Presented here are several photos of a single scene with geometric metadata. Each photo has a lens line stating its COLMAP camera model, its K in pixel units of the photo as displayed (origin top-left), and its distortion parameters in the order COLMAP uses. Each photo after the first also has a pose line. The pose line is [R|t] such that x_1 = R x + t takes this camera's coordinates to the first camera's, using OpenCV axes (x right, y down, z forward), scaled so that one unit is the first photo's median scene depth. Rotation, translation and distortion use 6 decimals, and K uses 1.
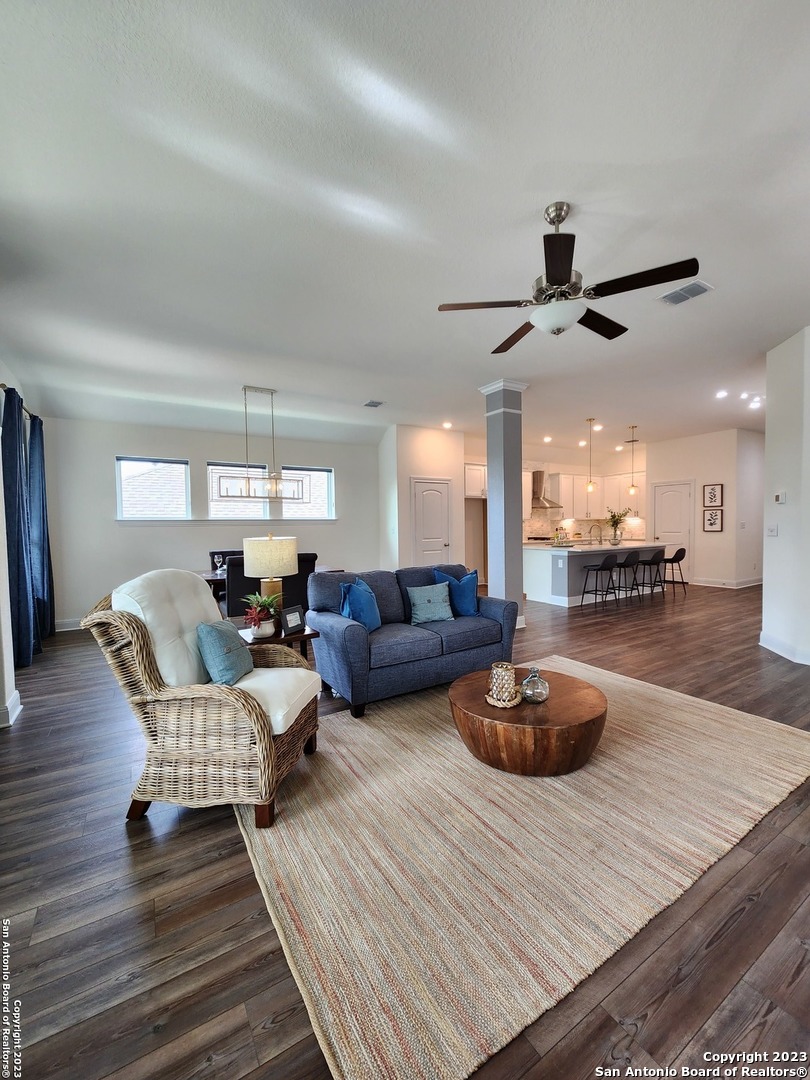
lens RADIAL K [[440.2, 0, 409.8], [0, 440.2, 542.7], [0, 0, 1]] dist [0.000900, -0.000009]
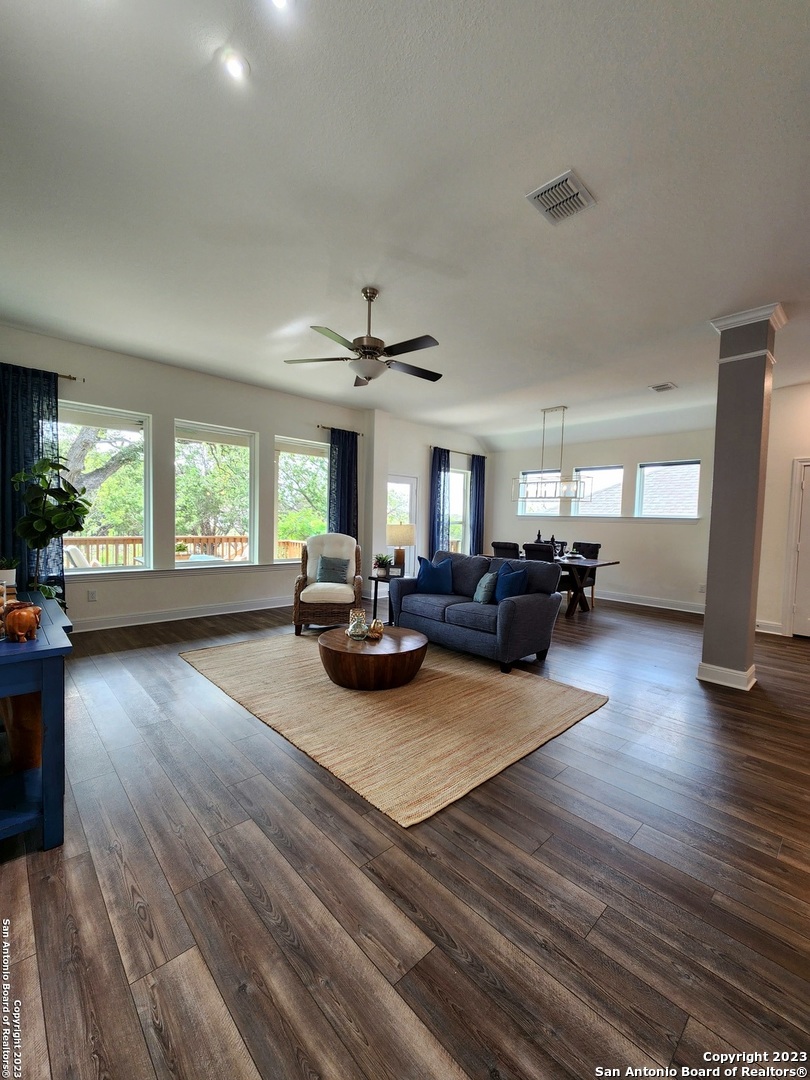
lens RADIAL K [[433.3, 0, 410.2], [0, 433.3, 541.2], [0, 0, 1]] dist [0.012301, -0.006235]
pose [[0.198295, 0.068327, -0.977758, 0.533473], [-0.072118, 0.995880, 0.054968, -0.015280], [0.977486, 0.059614, 0.202406, 0.271701]]
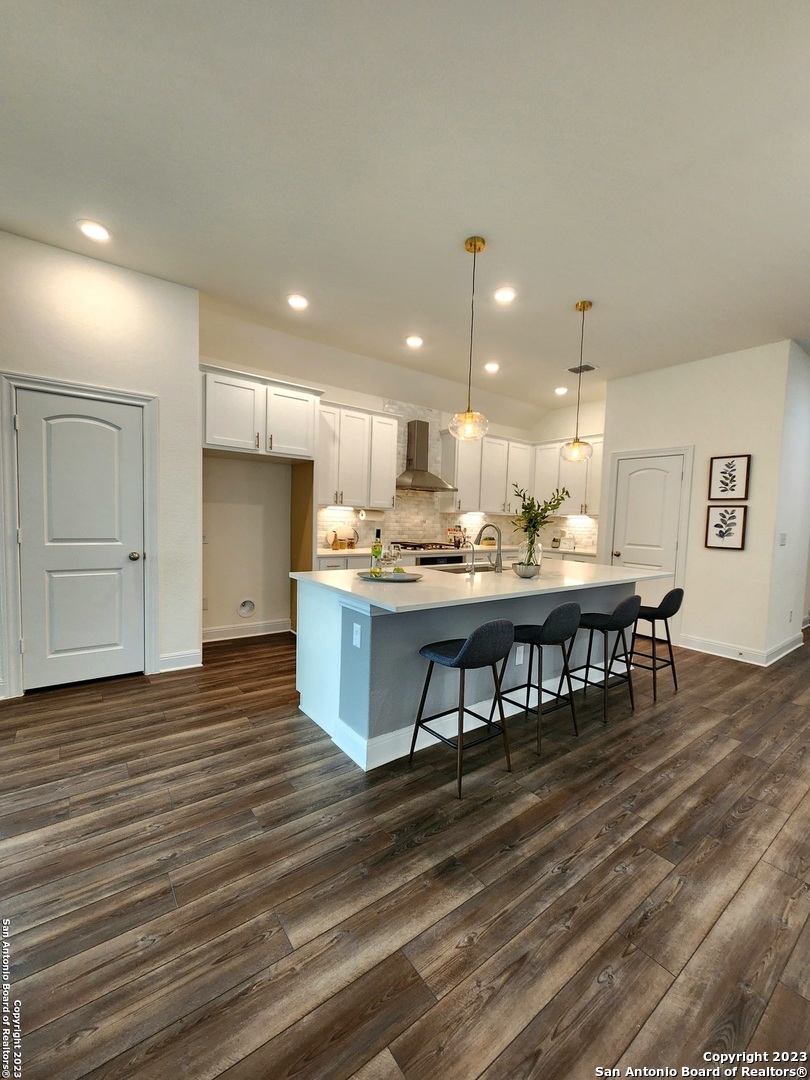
lens RADIAL K [[440.8, 0, 415.3], [0, 440.8, 542.0], [0, 0, 1]] dist [0.004499, -0.003823]
pose [[0.993598, 0.042823, 0.104544, 0.301740], [-0.044734, 0.998871, 0.016005, -0.027515], [-0.103740, -0.020579, 0.994391, 0.571046]]
